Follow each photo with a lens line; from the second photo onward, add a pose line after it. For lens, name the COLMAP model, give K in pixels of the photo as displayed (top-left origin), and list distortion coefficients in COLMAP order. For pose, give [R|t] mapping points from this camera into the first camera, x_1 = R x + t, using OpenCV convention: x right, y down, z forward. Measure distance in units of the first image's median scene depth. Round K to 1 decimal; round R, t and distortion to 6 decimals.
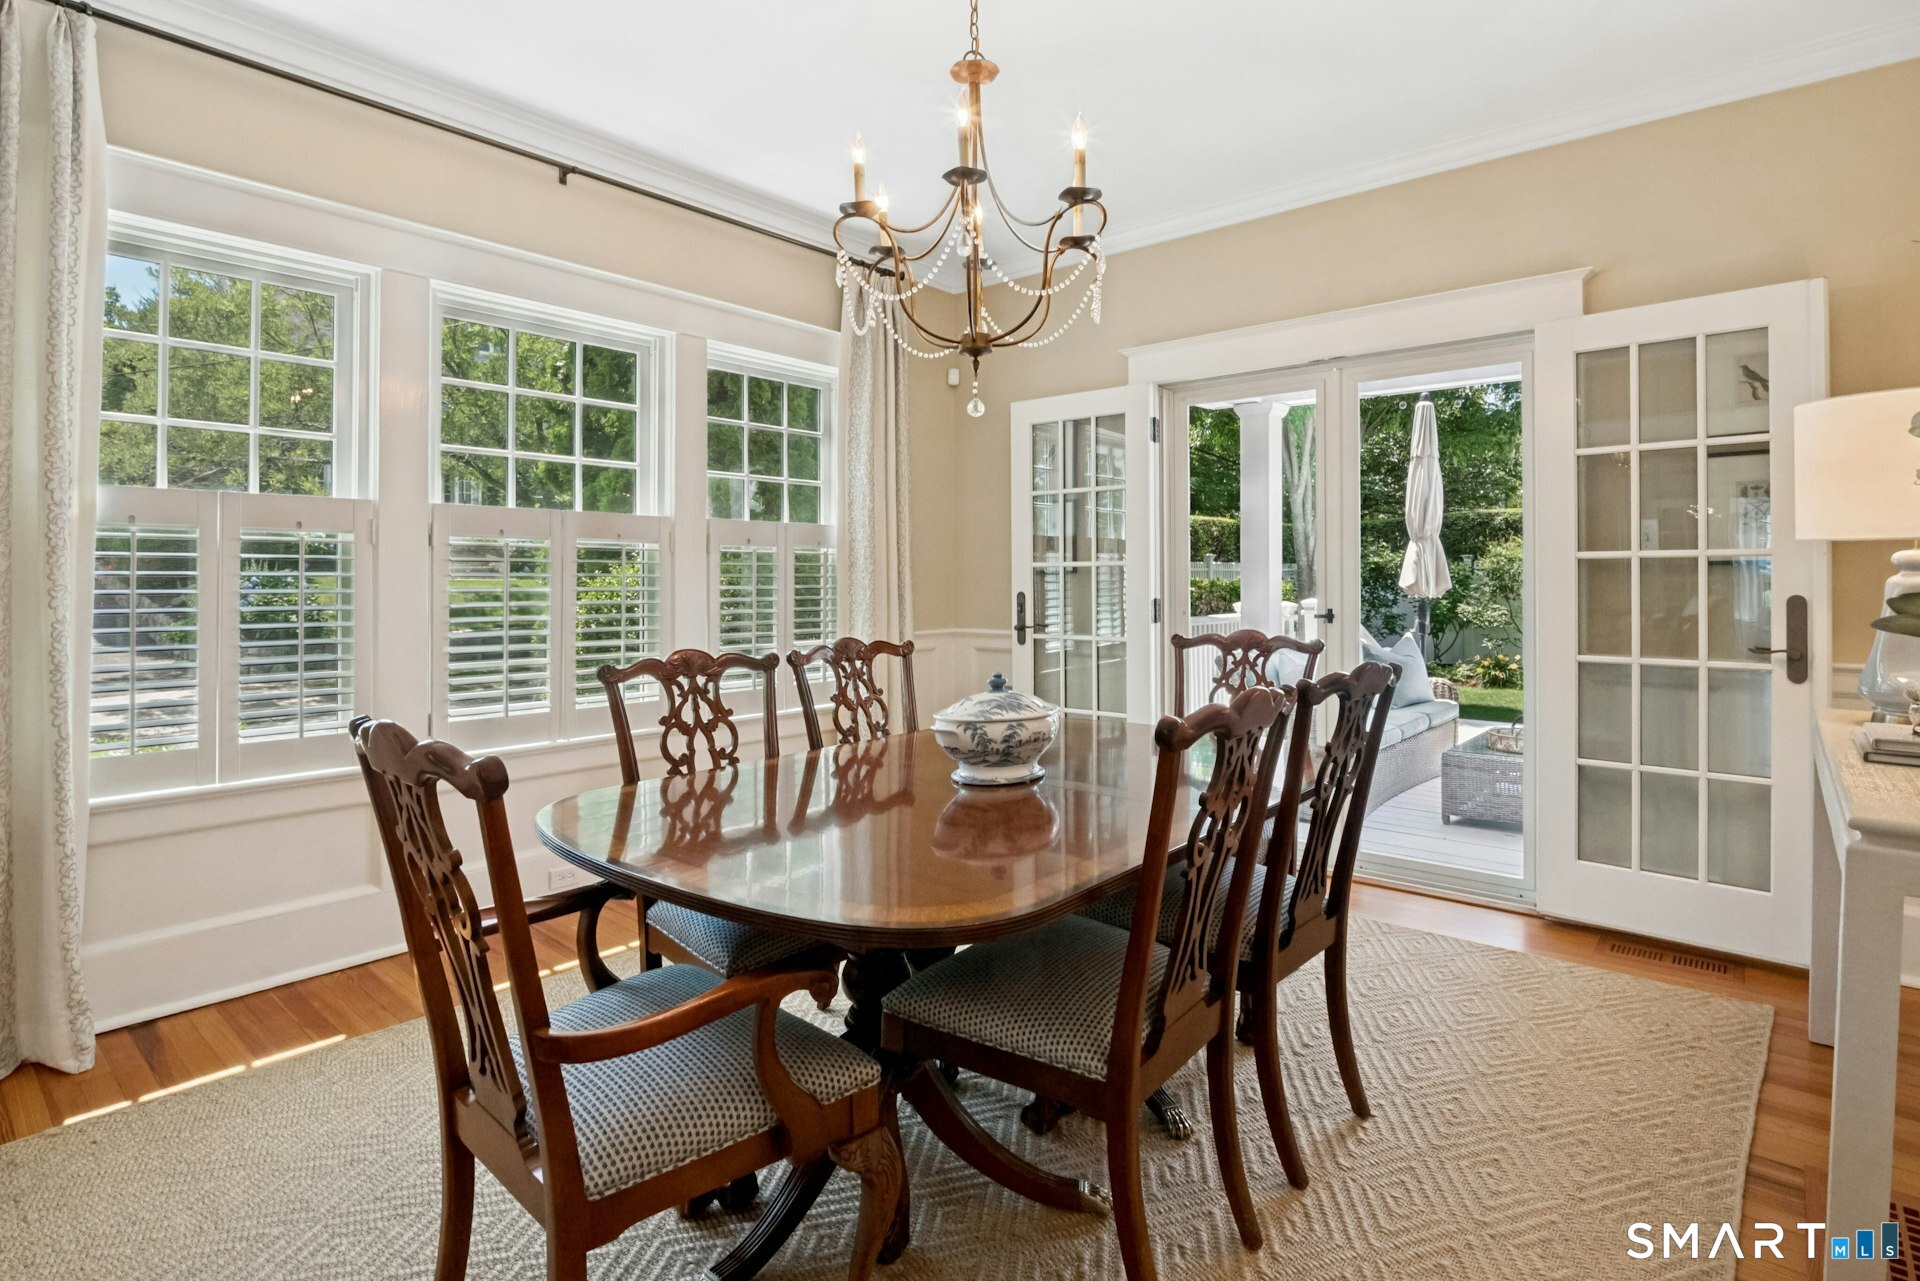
lens RADIAL K [[979.7, 0, 961.7], [0, 979.7, 571.7], [0, 0, 1]] dist [0.001150, 0.000287]
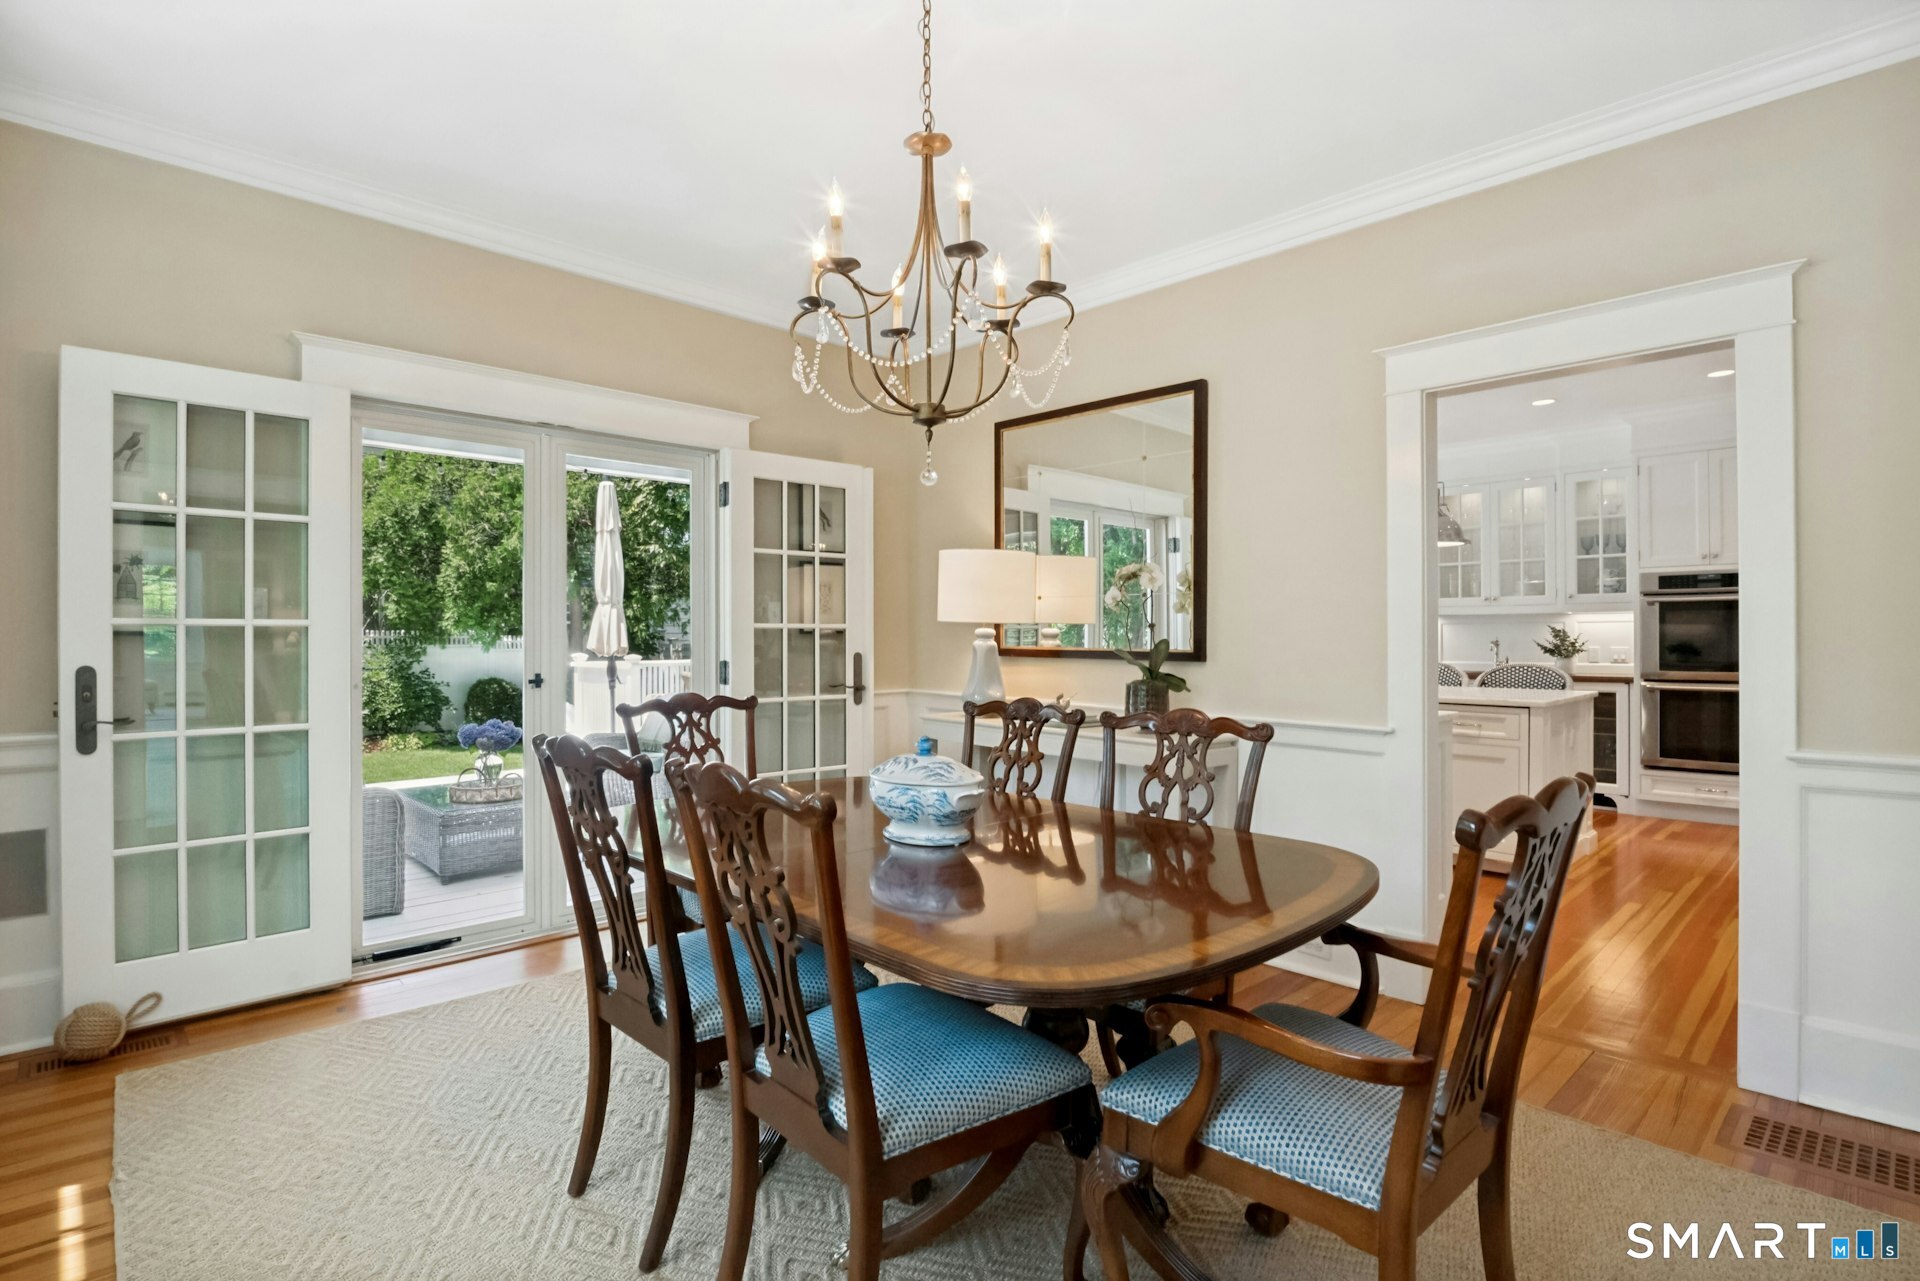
lens RADIAL K [[965.9, 0, 960.0], [0, 965.9, 640.5], [0, 0, 1]] dist [-0.002223, -0.000306]
pose [[0.096078, 0.003549, 0.995368, -0.614781], [-0.002034, 0.999992, -0.003369, 0.007307], [-0.995372, -0.001701, 0.096084, 0.529417]]
